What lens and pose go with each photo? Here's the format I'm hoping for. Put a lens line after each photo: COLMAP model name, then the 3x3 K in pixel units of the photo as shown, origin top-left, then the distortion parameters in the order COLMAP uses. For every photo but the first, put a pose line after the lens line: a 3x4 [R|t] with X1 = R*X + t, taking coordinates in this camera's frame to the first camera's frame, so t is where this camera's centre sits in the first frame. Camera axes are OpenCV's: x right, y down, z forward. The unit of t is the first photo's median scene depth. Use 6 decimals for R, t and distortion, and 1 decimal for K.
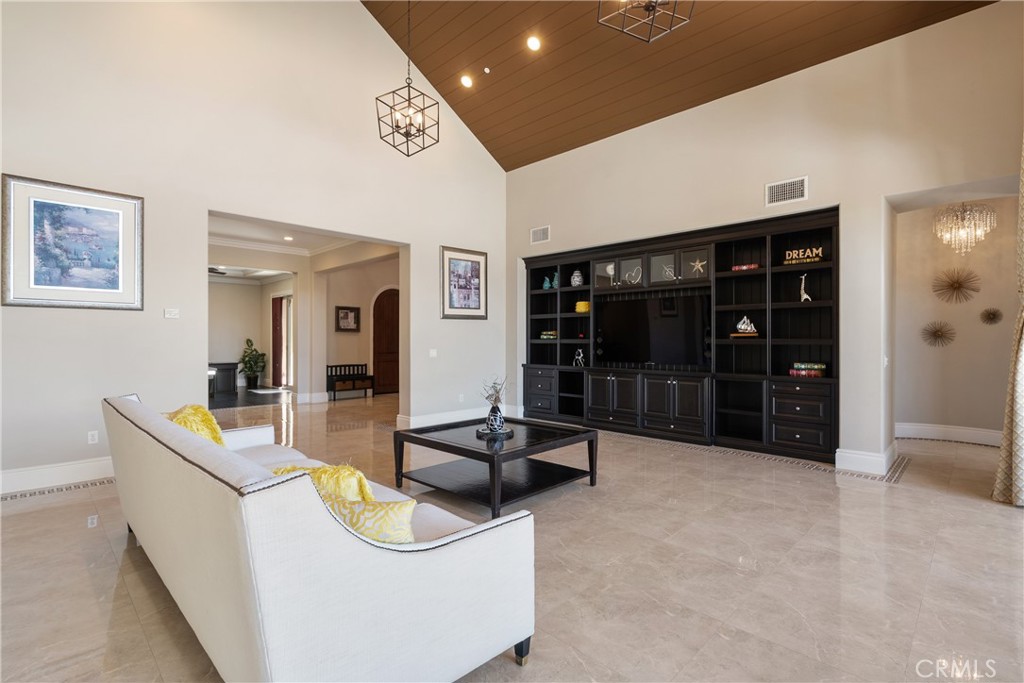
lens RADIAL K [[483.5, 0, 512.0], [0, 483.5, 341.5], [0, 0, 1]] dist [-0.001727, -0.000447]
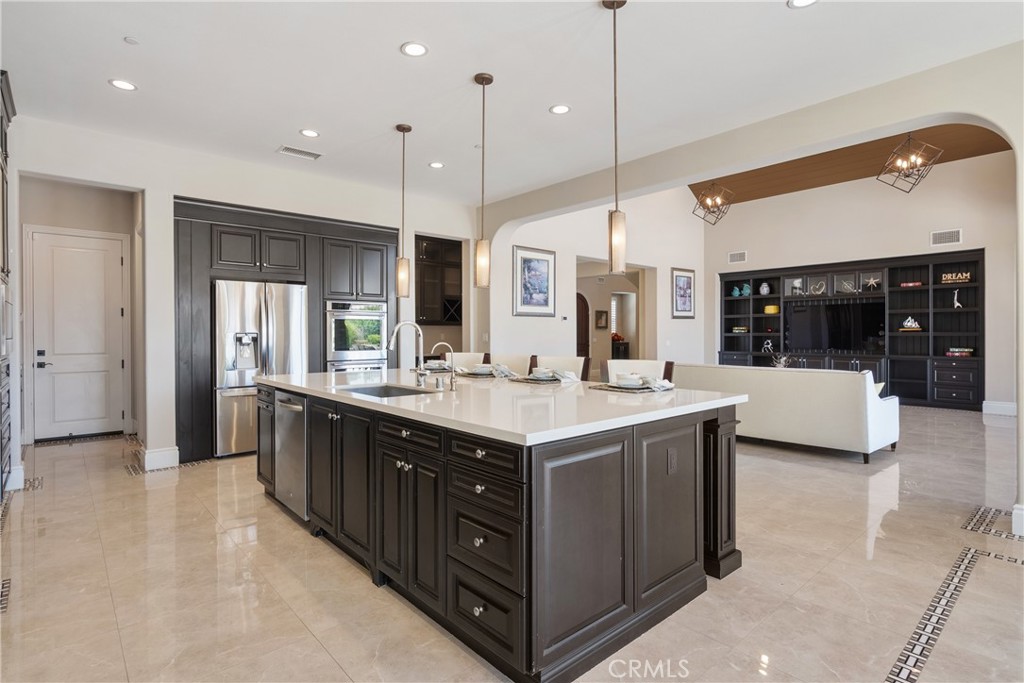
lens RADIAL K [[488.5, 0, 490.1], [0, 488.5, 341.1], [0, 0, 1]] dist [-0.037026, 0.000511]
pose [[0.993885, -0.002996, -0.110379, -0.690677], [0.004392, 0.999913, 0.012406, -0.002046], [0.110333, -0.012815, 0.993812, -0.638496]]
